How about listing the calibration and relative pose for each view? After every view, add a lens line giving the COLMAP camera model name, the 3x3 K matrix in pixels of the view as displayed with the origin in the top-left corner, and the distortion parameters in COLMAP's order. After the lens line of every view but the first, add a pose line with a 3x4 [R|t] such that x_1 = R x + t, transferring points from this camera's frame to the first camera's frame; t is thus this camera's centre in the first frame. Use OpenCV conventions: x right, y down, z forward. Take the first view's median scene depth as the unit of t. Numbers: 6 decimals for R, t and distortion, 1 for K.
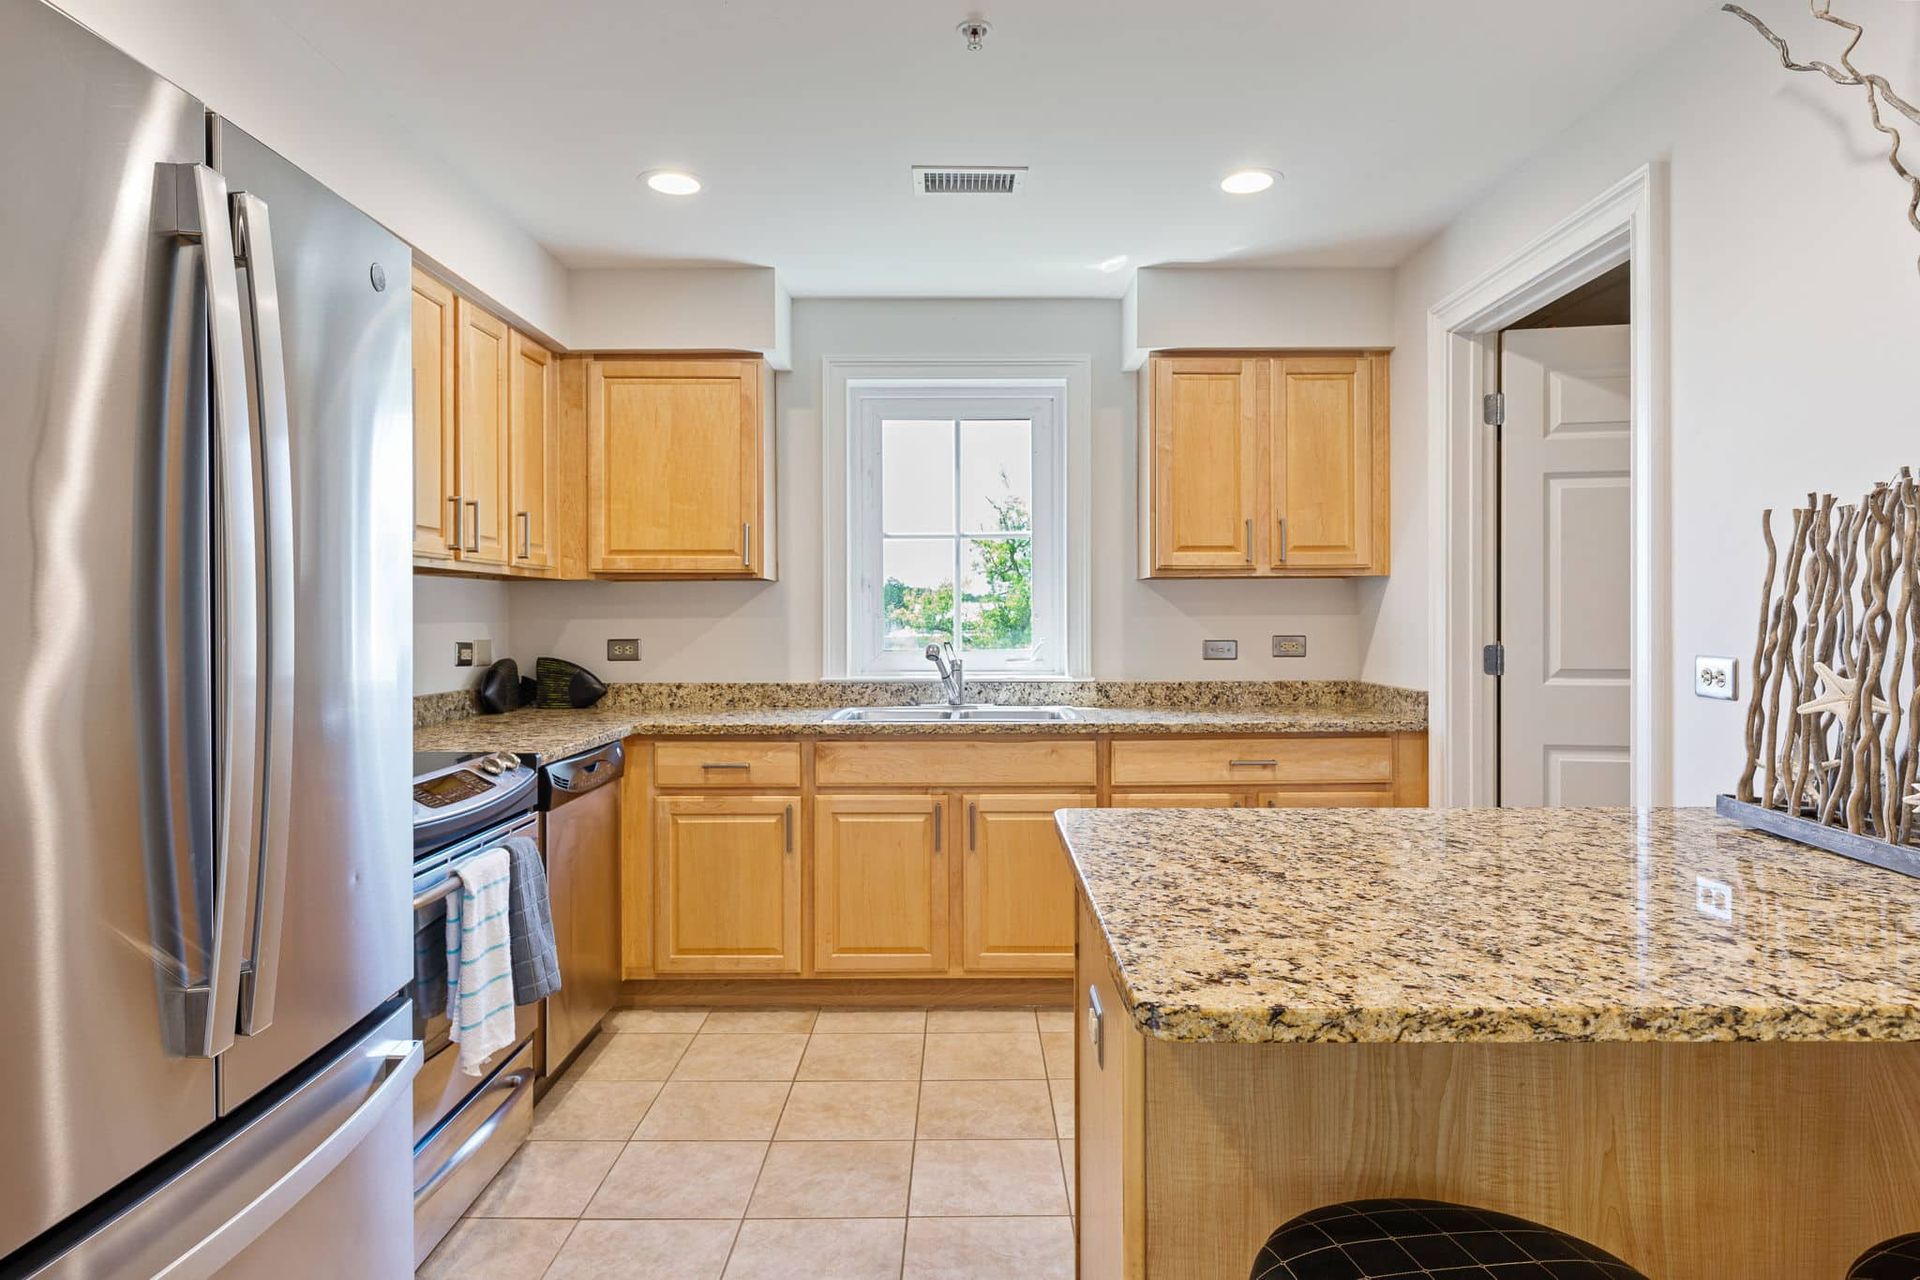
lens RADIAL K [[1249.8, 0, 959.5], [0, 1249.8, 599.8], [0, 0, 1]] dist [-0.002887, -0.002177]
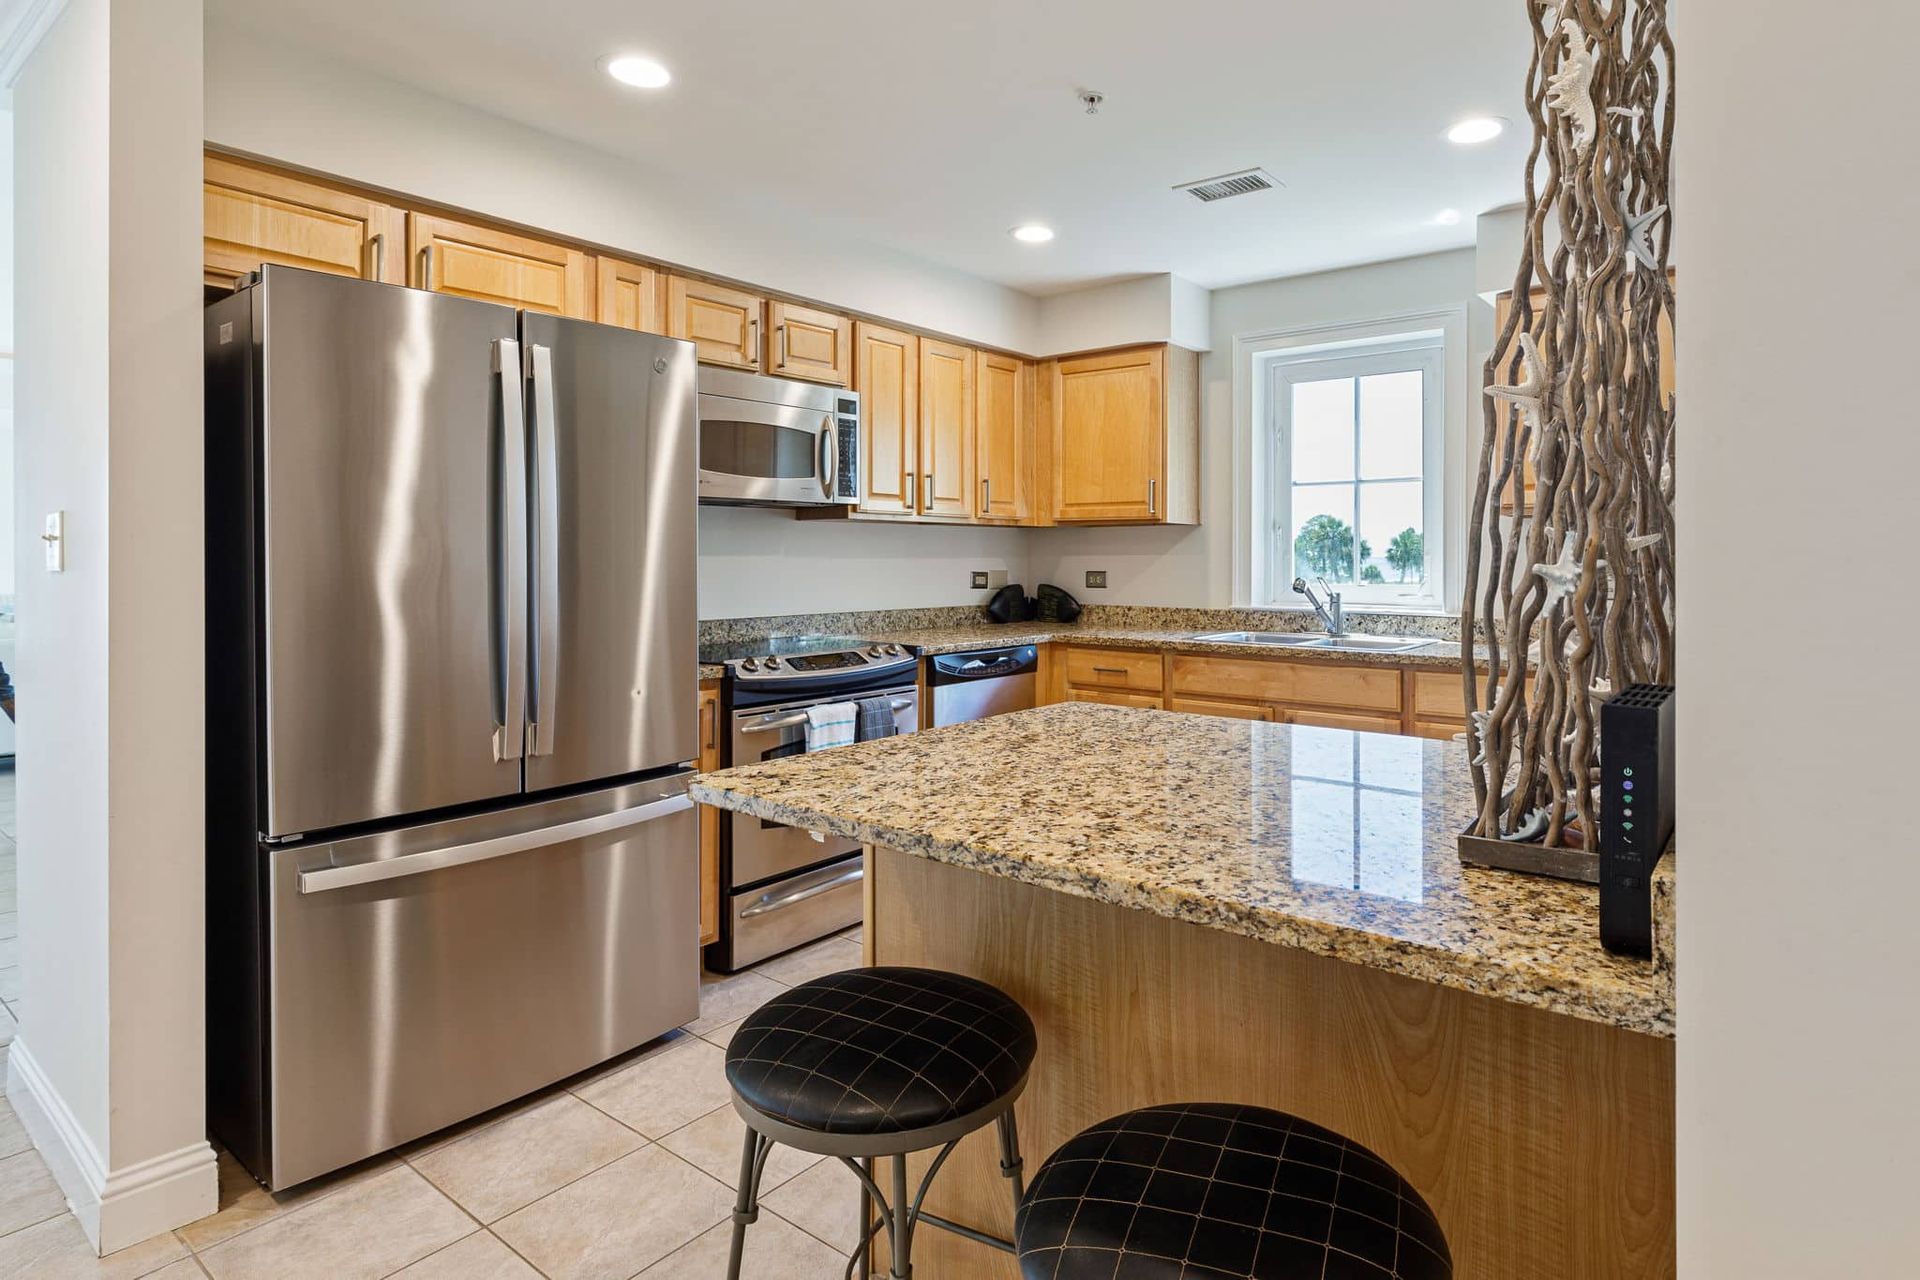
lens RADIAL K [[1117.6, 0, 957.7], [0, 1117.6, 540.9], [0, 0, 1]] dist [0.001589, 0.000098]
pose [[0.757563, -0.005306, -0.652741, 0.418075], [0.005849, 0.999982, -0.001342, 0.000592], [0.652736, -0.002801, 0.757580, 0.022964]]
